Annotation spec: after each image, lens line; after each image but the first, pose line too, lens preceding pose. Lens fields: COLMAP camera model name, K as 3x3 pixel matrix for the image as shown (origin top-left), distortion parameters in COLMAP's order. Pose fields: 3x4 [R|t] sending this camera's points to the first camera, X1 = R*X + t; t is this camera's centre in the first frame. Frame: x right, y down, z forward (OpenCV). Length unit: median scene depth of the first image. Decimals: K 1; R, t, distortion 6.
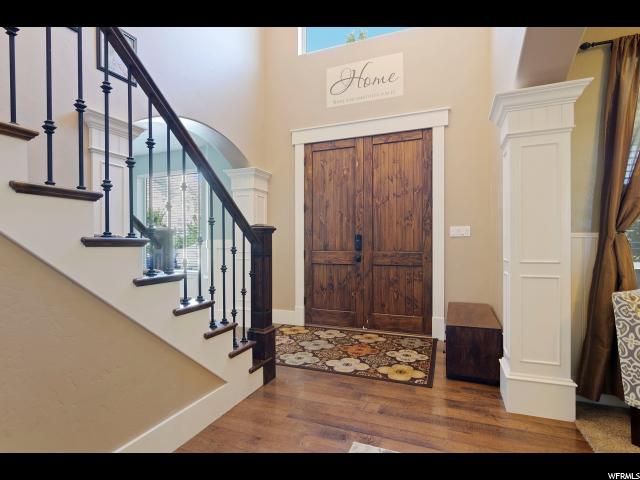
lens RADIAL K [[324.7, 0, 320.0], [0, 324.7, 241.9], [0, 0, 1]] dist [0.005701, -0.000291]
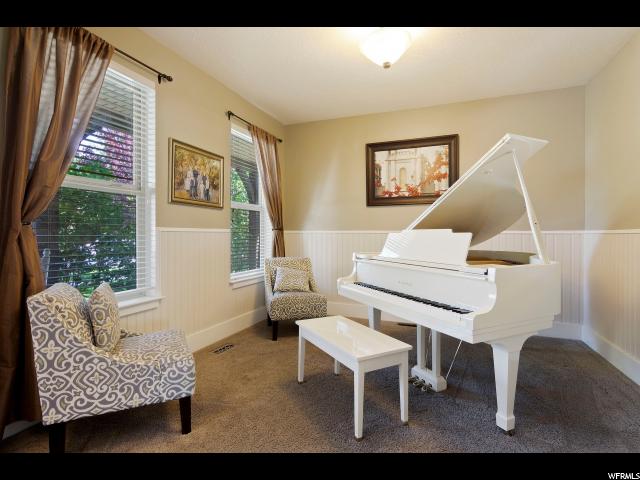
lens RADIAL K [[324.7, 0, 319.5], [0, 324.7, 235.4], [0, 0, 1]] dist [0.005701, -0.000291]
pose [[0.003439, -0.003405, 0.999988, 0.087564], [0.001924, 0.999992, 0.003398, -0.001892], [-0.999992, 0.001912, 0.003445, 0.275609]]
